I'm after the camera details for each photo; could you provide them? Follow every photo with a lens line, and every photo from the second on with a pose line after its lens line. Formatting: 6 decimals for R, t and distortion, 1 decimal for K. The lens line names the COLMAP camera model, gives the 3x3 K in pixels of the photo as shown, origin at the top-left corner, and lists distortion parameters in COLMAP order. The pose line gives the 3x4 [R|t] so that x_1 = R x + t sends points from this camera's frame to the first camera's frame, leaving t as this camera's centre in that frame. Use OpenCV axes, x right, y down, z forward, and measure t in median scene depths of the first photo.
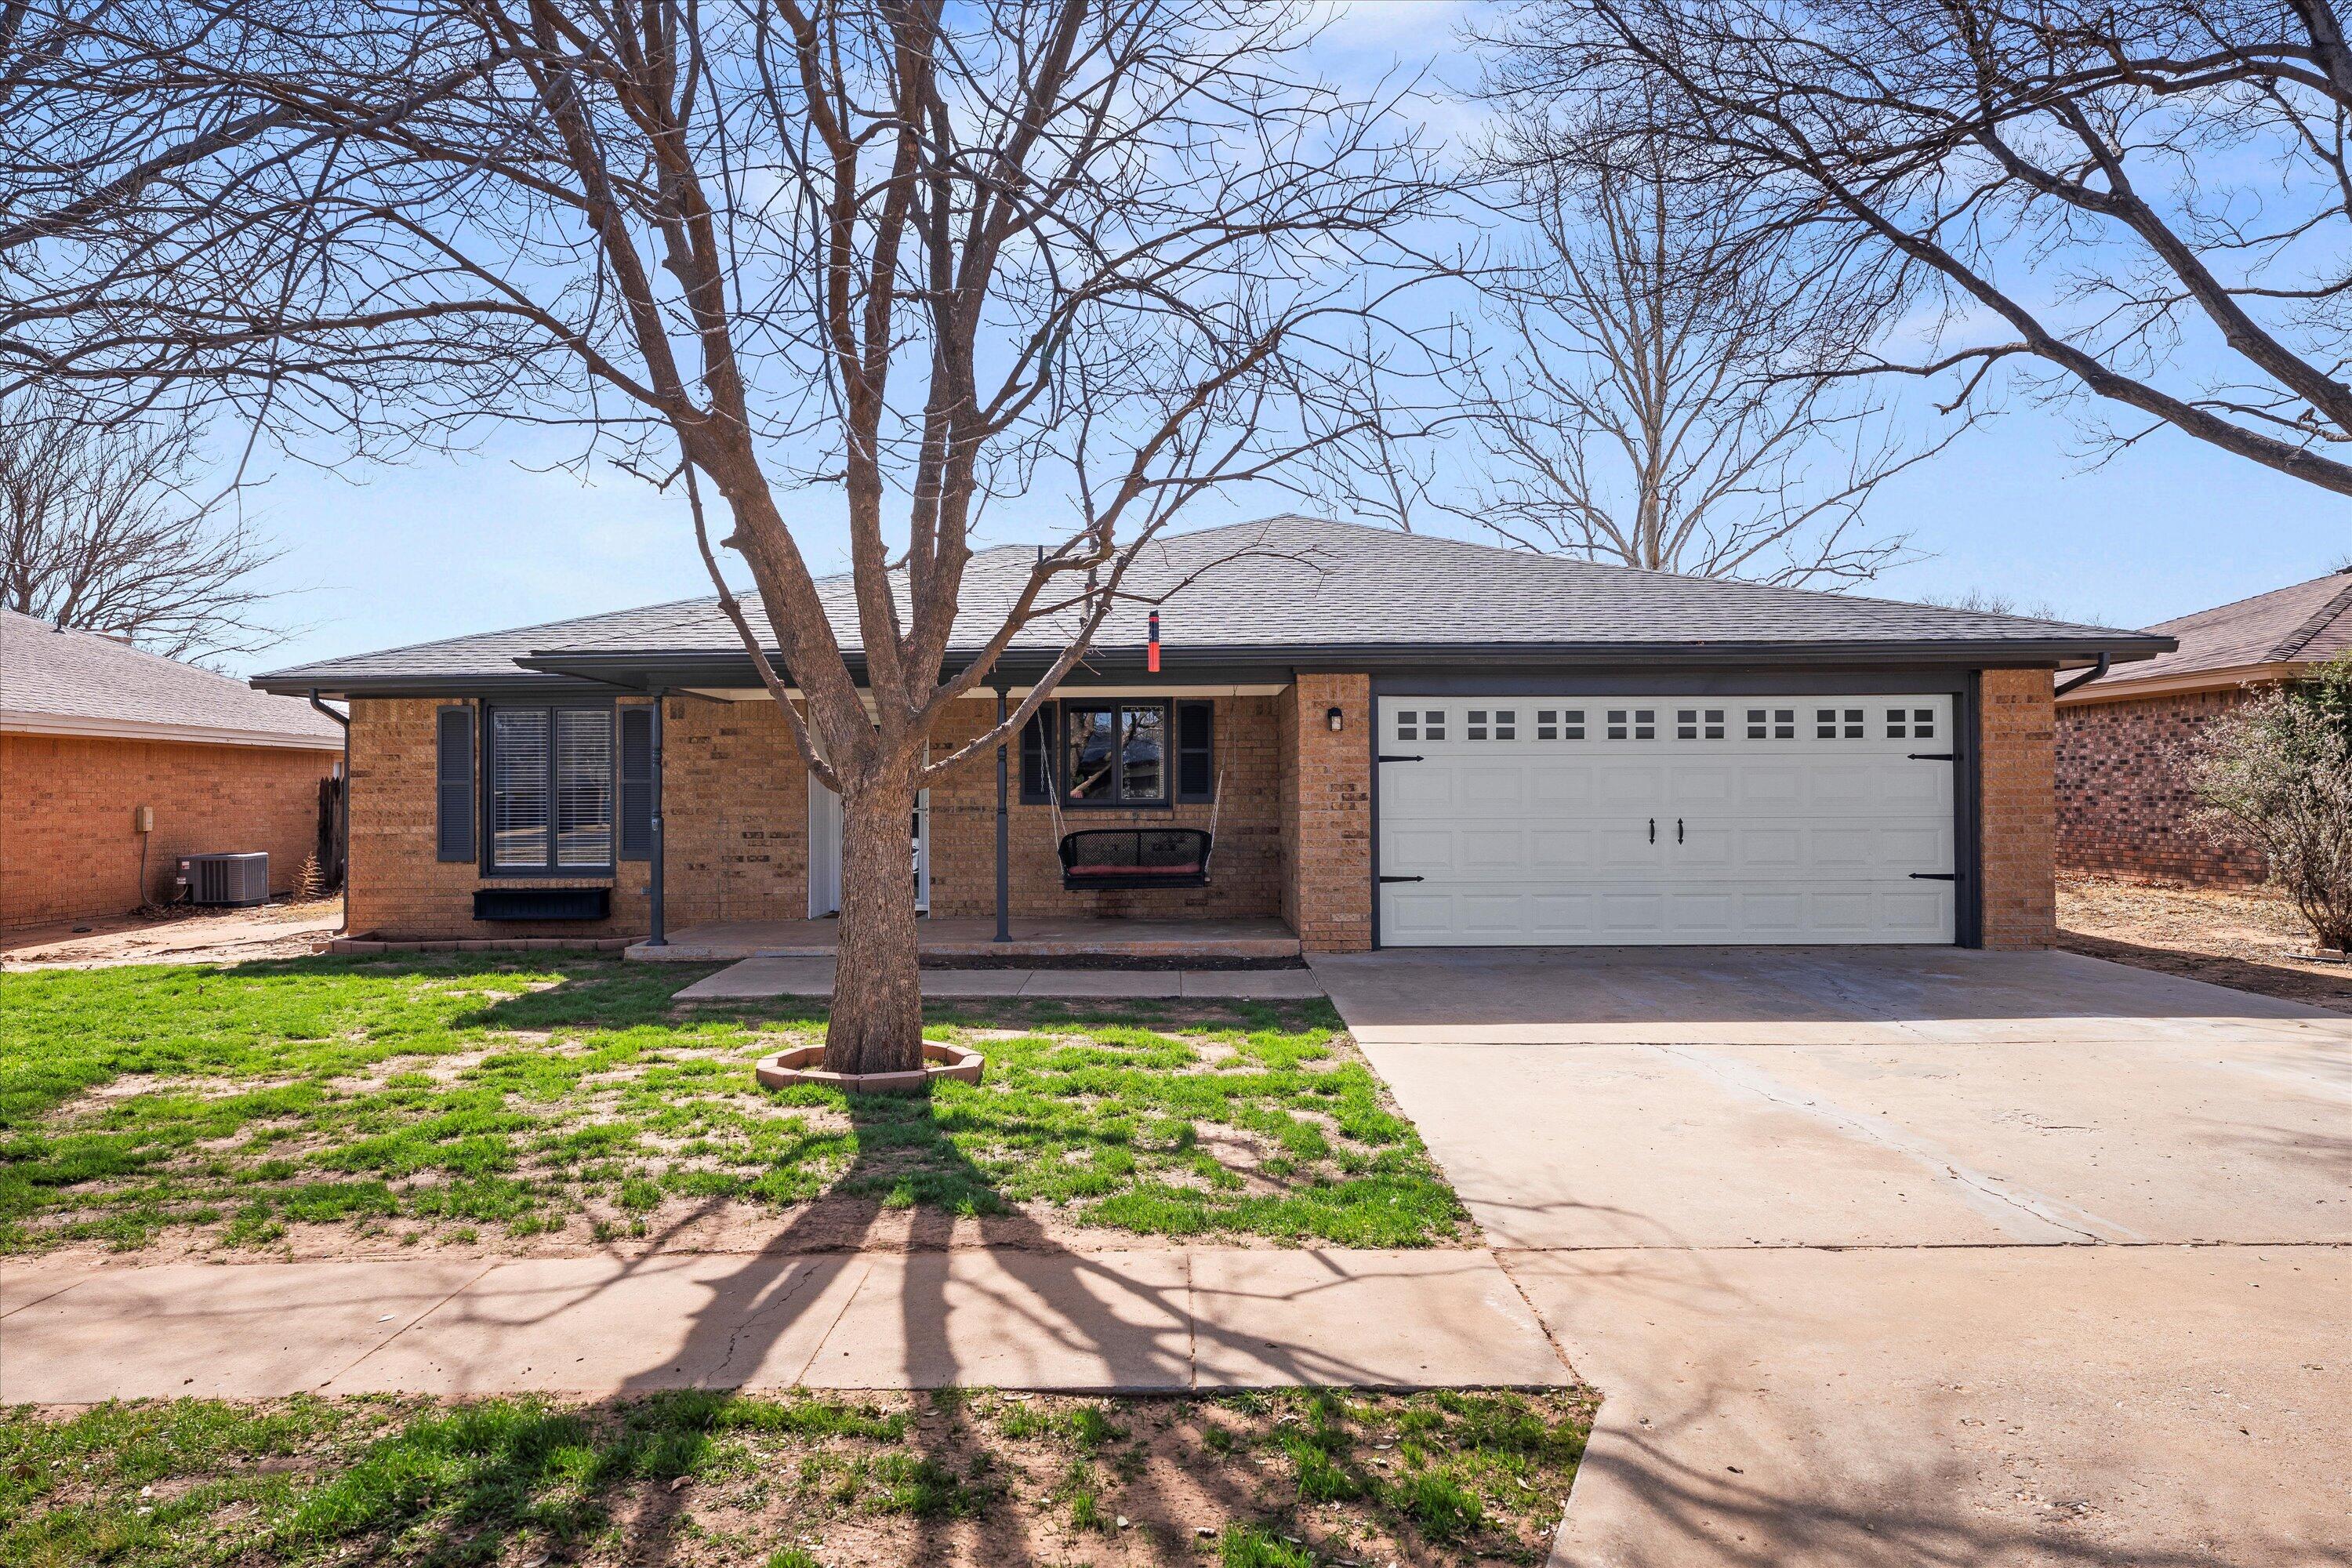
lens RADIAL K [[1112.3, 0, 1173.9], [0, 1112.3, 794.8], [0, 0, 1]] dist [0.000079, 0.000185]
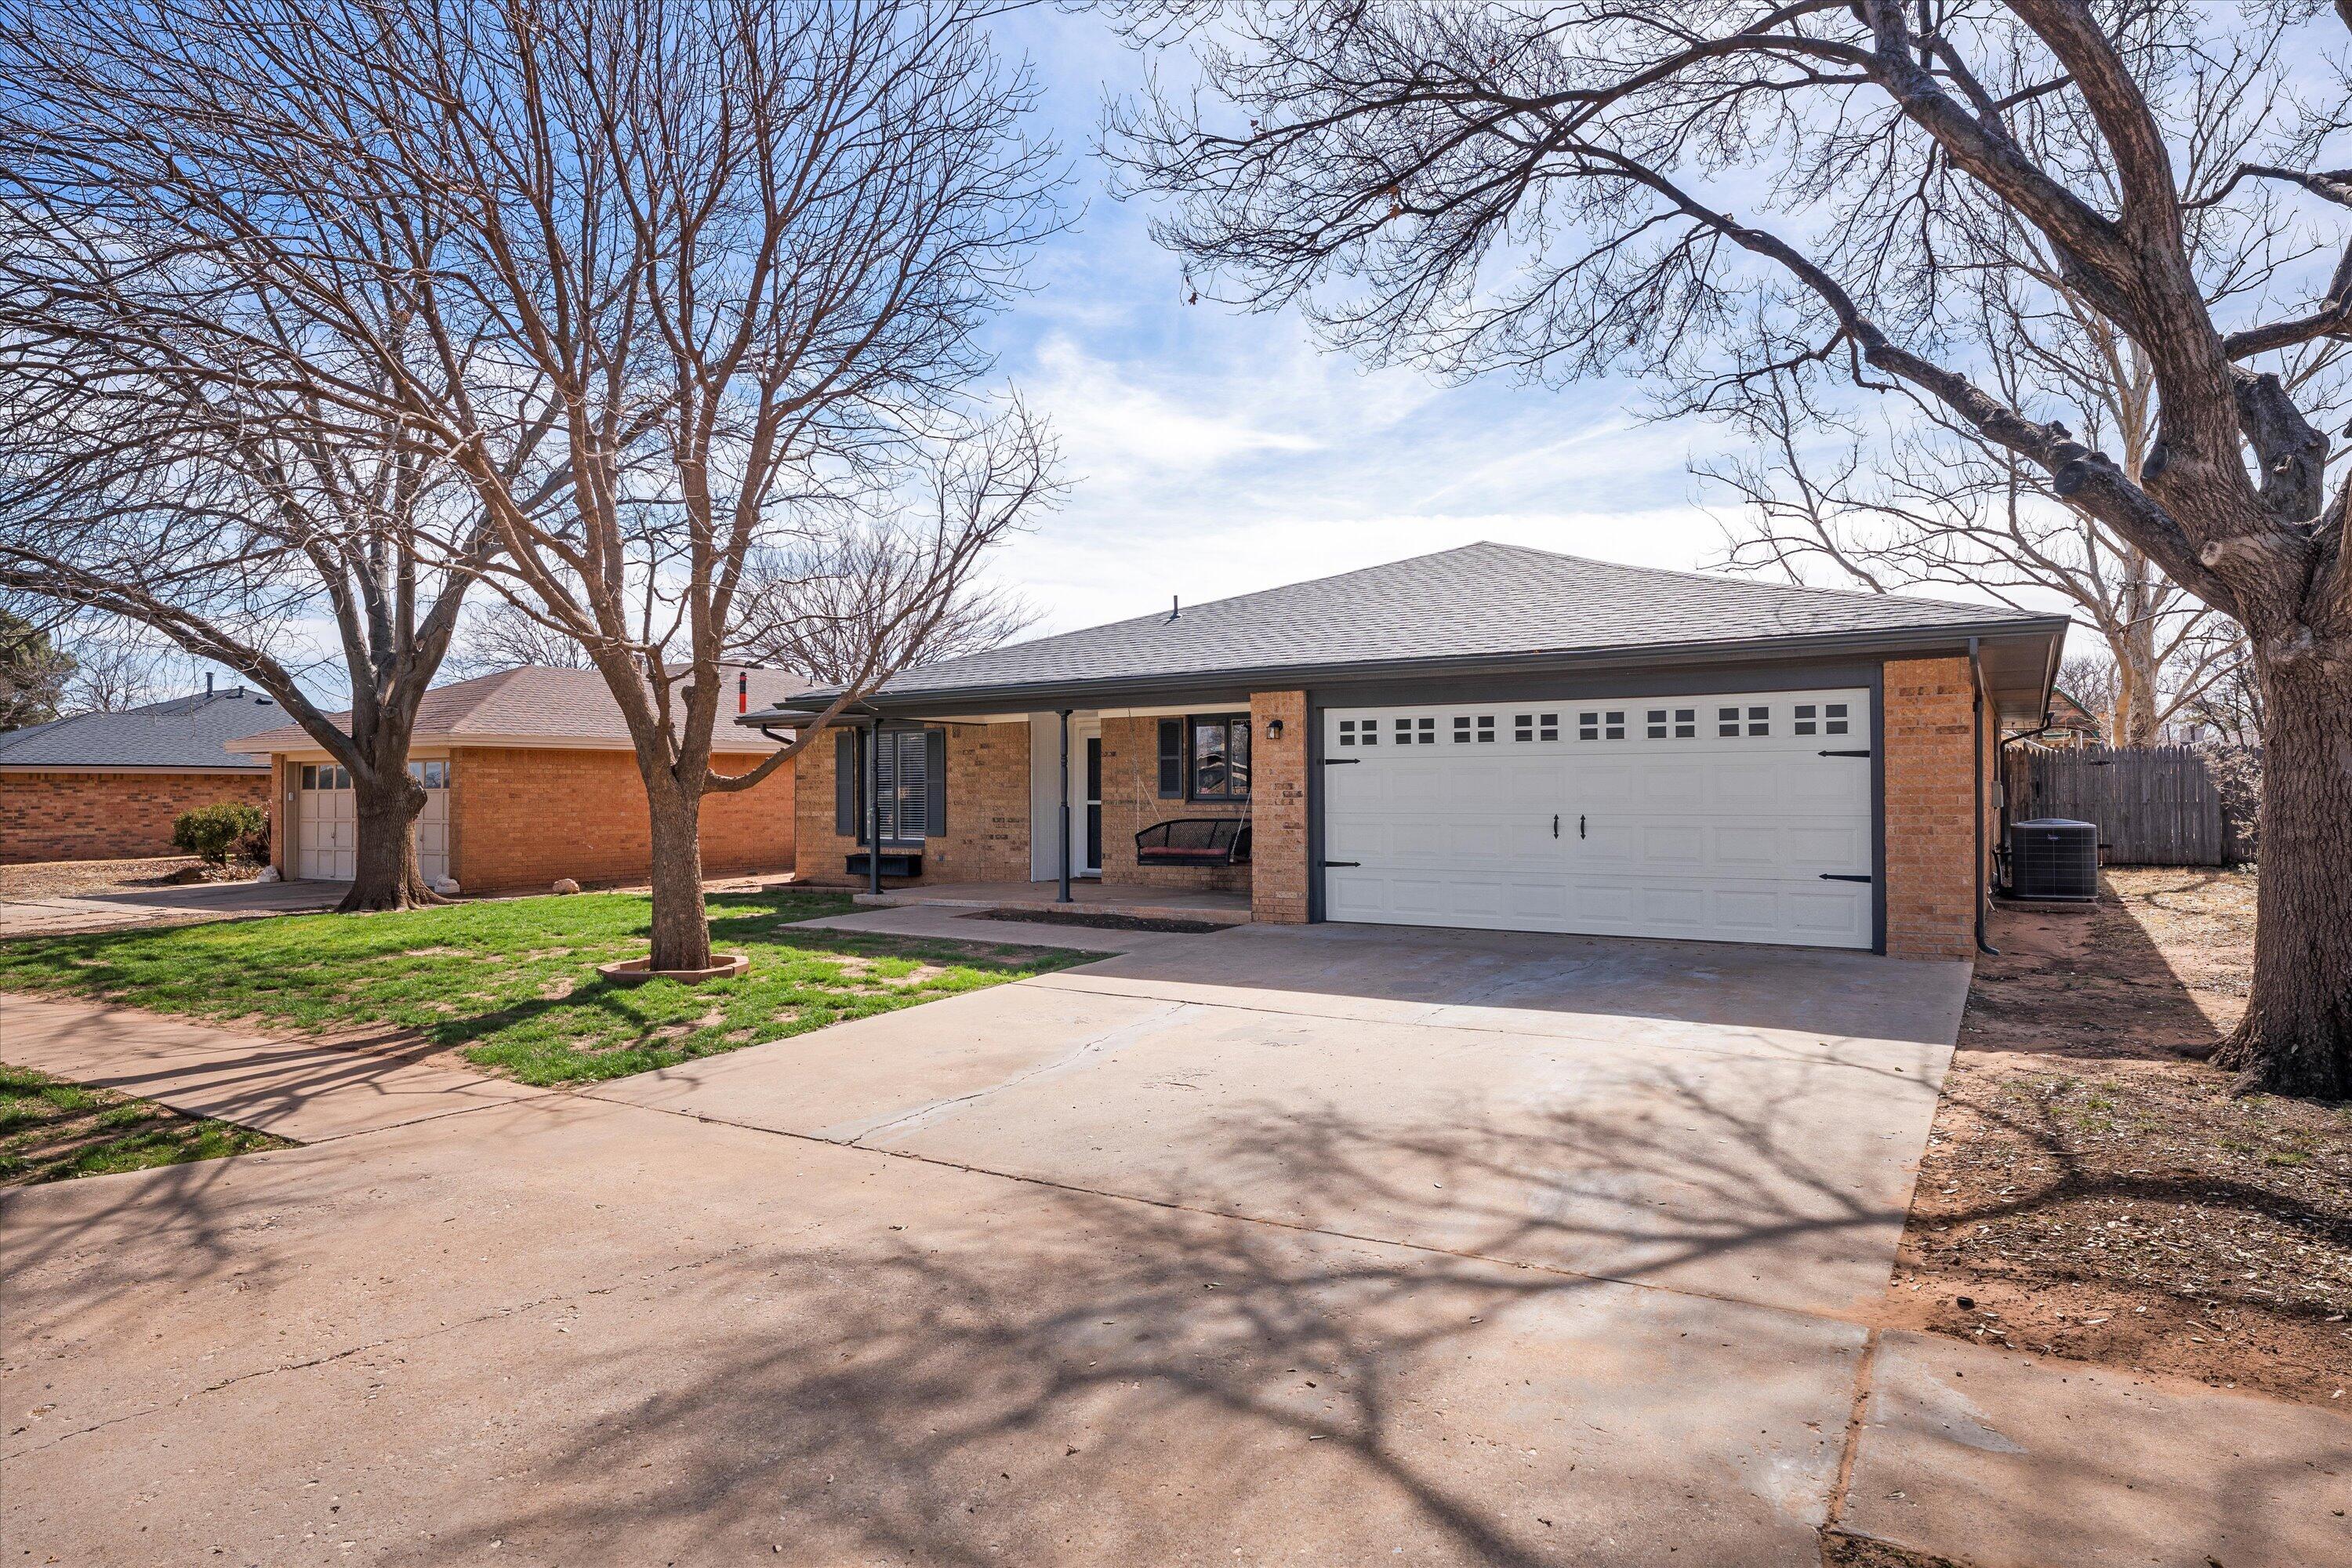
lens RADIAL K [[921.7, 0, 1176.0], [0, 921.7, 784.0], [0, 0, 1]] dist [-0.003200, -0.000486]
pose [[0.922274, -0.002772, -0.386528, 0.432353], [0.000911, 0.999987, -0.004998, -0.004077], [0.386536, 0.004257, 0.922264, 0.039707]]
